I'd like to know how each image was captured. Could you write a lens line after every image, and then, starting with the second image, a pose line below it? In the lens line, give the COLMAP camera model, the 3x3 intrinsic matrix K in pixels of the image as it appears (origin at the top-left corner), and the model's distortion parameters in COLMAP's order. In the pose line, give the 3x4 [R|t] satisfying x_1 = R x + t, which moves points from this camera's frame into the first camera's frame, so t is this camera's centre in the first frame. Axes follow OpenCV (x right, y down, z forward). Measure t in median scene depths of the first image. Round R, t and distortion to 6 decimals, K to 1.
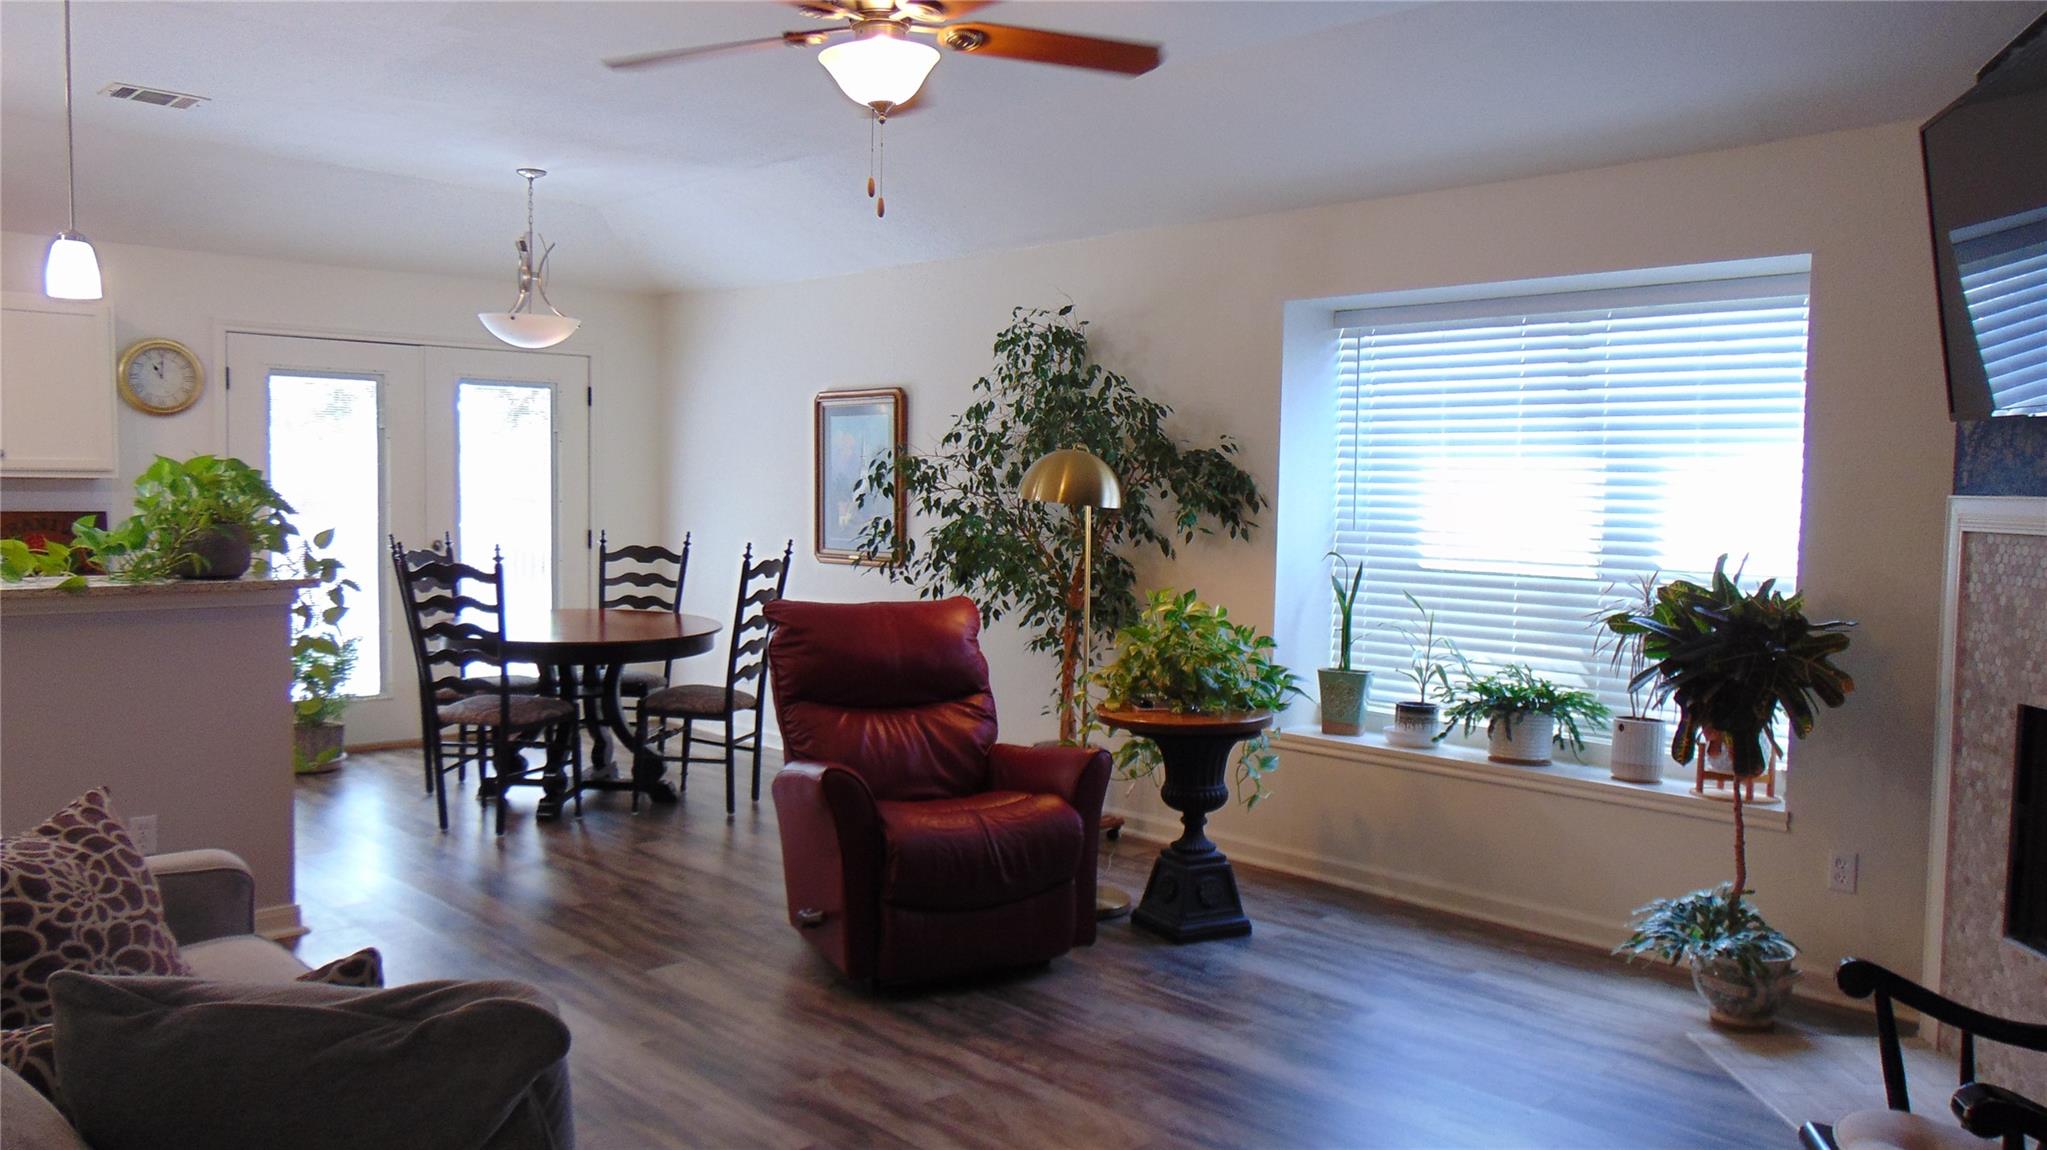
lens RADIAL K [[1534.1, 0, 1019.8], [0, 1534.1, 568.1], [0, 0, 1]] dist [-0.042017, 0.081994]
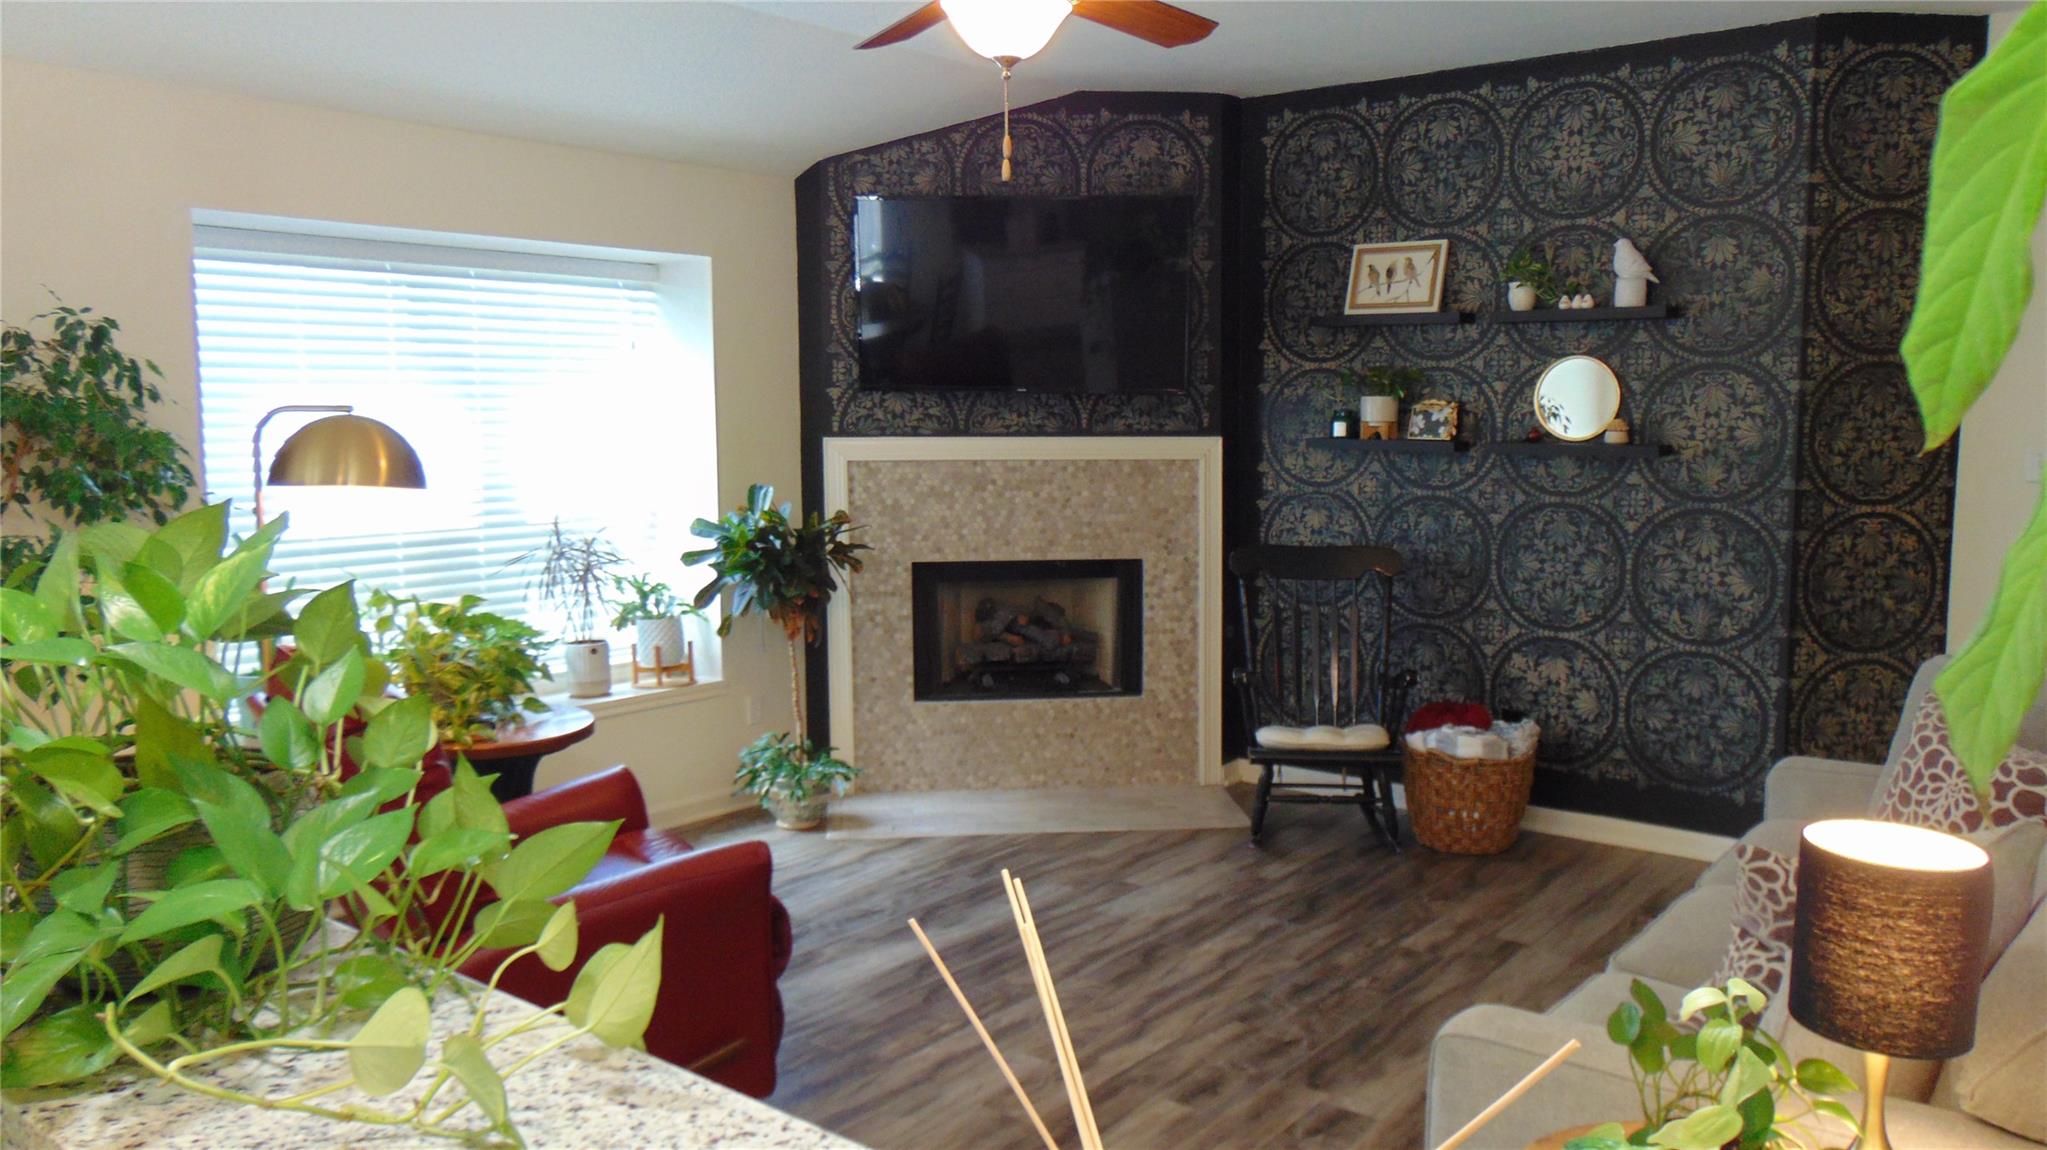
lens RADIAL K [[1534.1, 0, 1015.7], [0, 1534.1, 570.8], [0, 0, 1]] dist [-0.042017, 0.081994]
pose [[-0.133027, -0.121235, 0.983670, -0.803153], [0.057285, 0.989891, 0.129748, -0.089278], [-0.989456, 0.073609, -0.124737, 0.875353]]
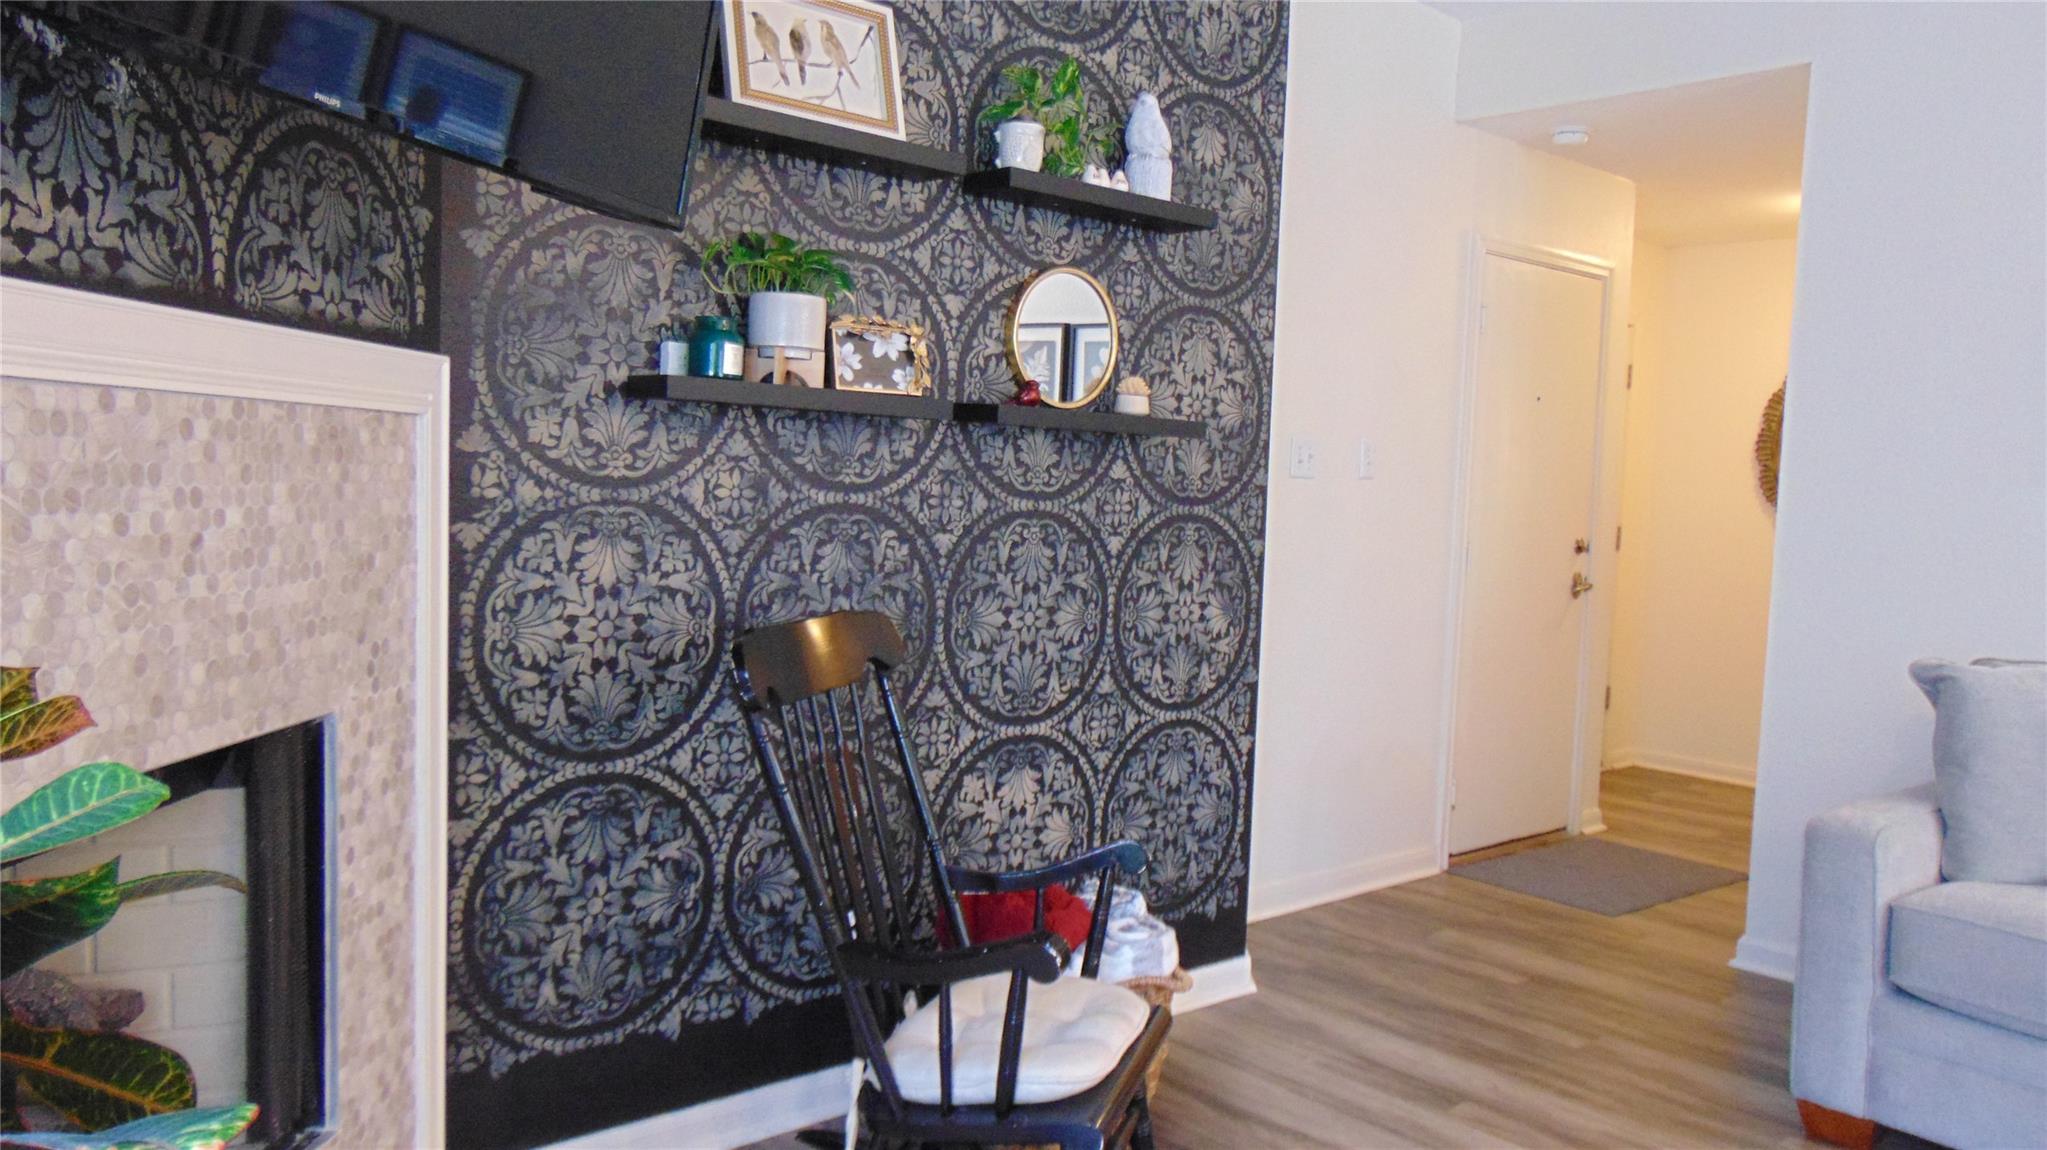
lens RADIAL K [[1534.1, 0, 1033.8], [0, 1534.1, 565.8], [0, 0, 1]] dist [-0.042017, 0.081994]
pose [[-0.997864, -0.059910, 0.026043, 0.308251], [-0.056311, 0.990933, 0.121989, -0.024232], [-0.033116, 0.120262, -0.992190, 1.017665]]
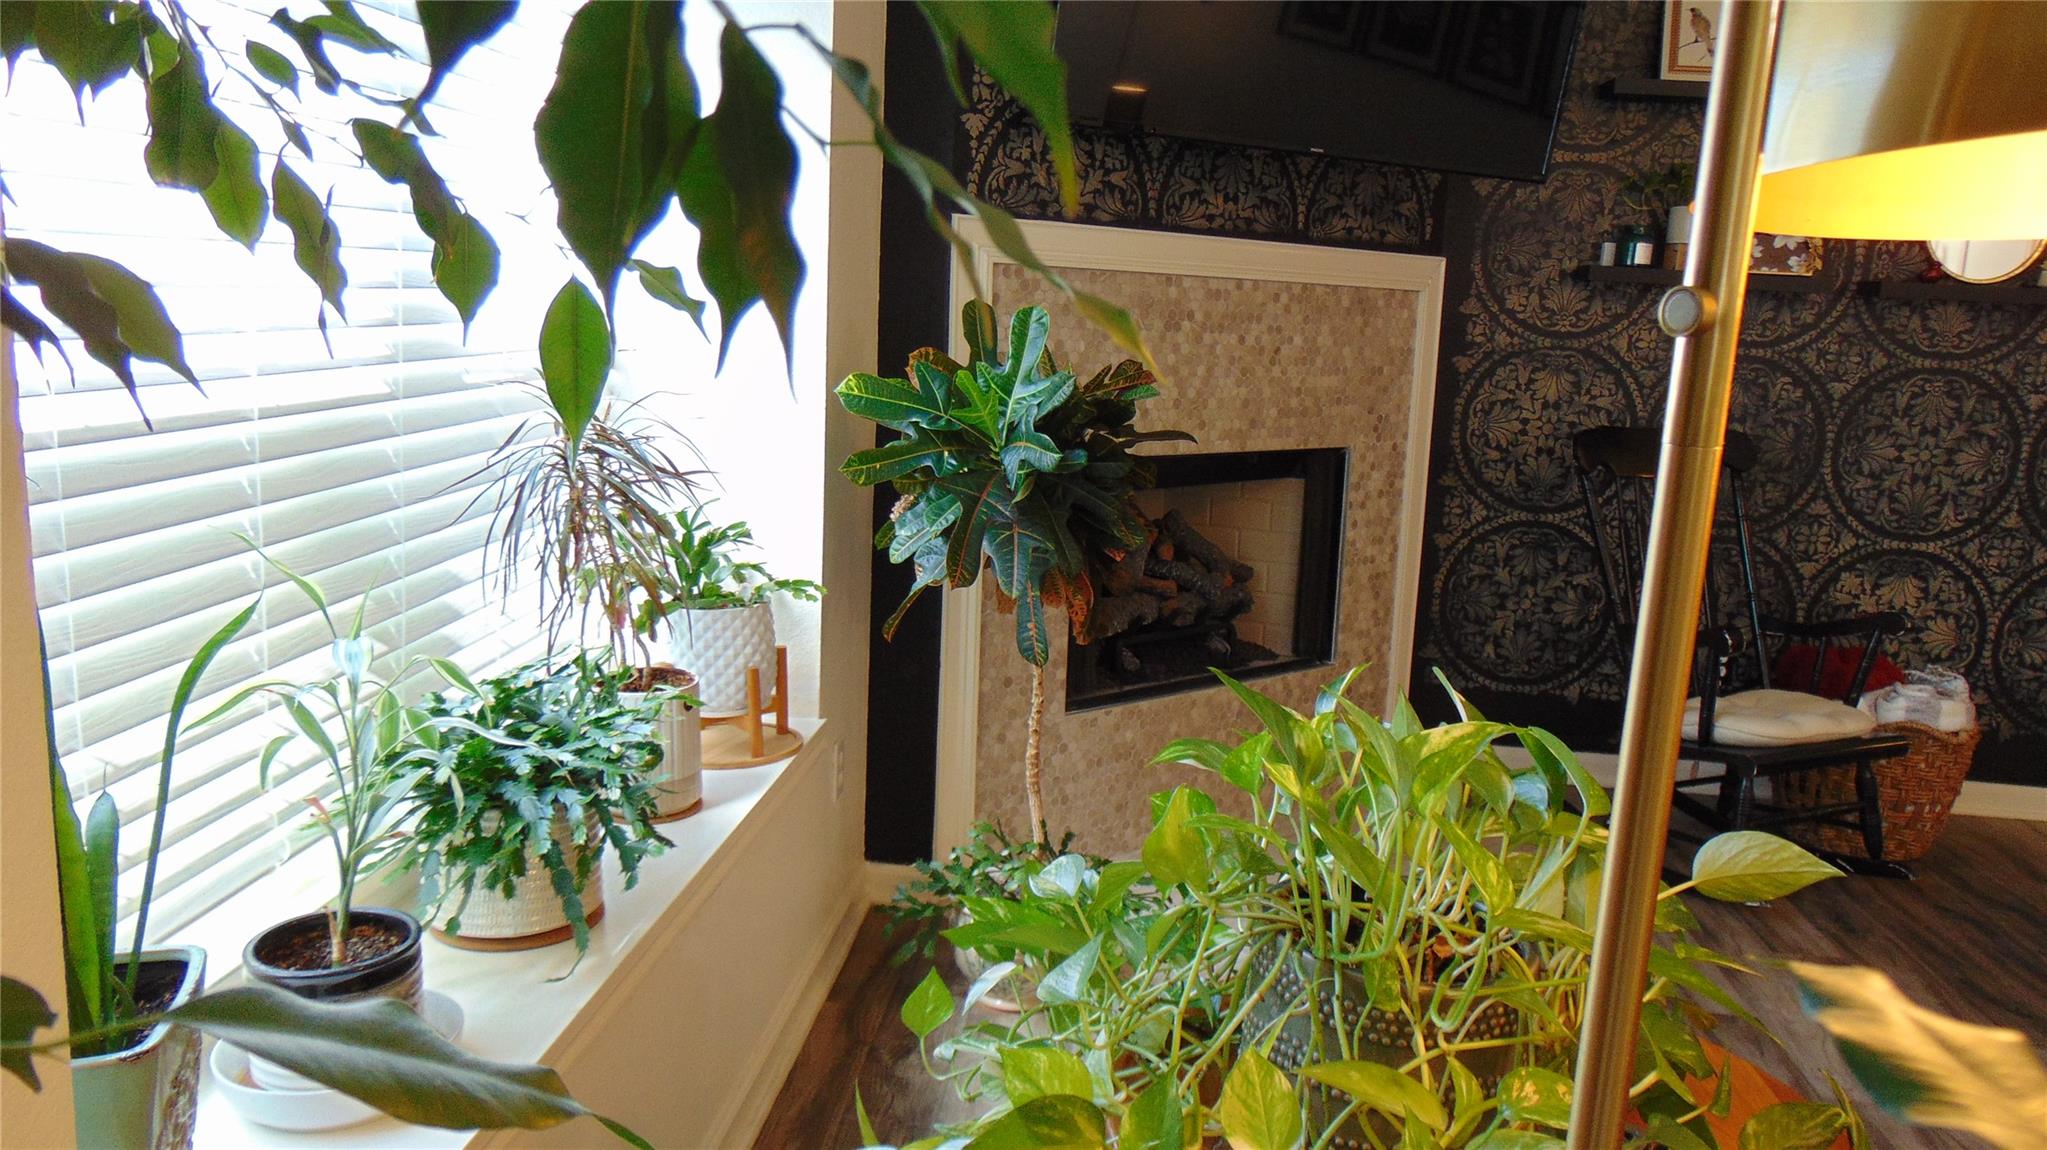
lens RADIAL K [[1534.1, 0, 1018.1], [0, 1534.1, 570.9], [0, 0, 1]] dist [-0.042017, 0.081994]
pose [[-0.646467, -0.185827, 0.739965, -0.003834], [-0.014760, 0.972749, 0.231390, -0.044585], [-0.762799, 0.138664, -0.631593, 1.280157]]
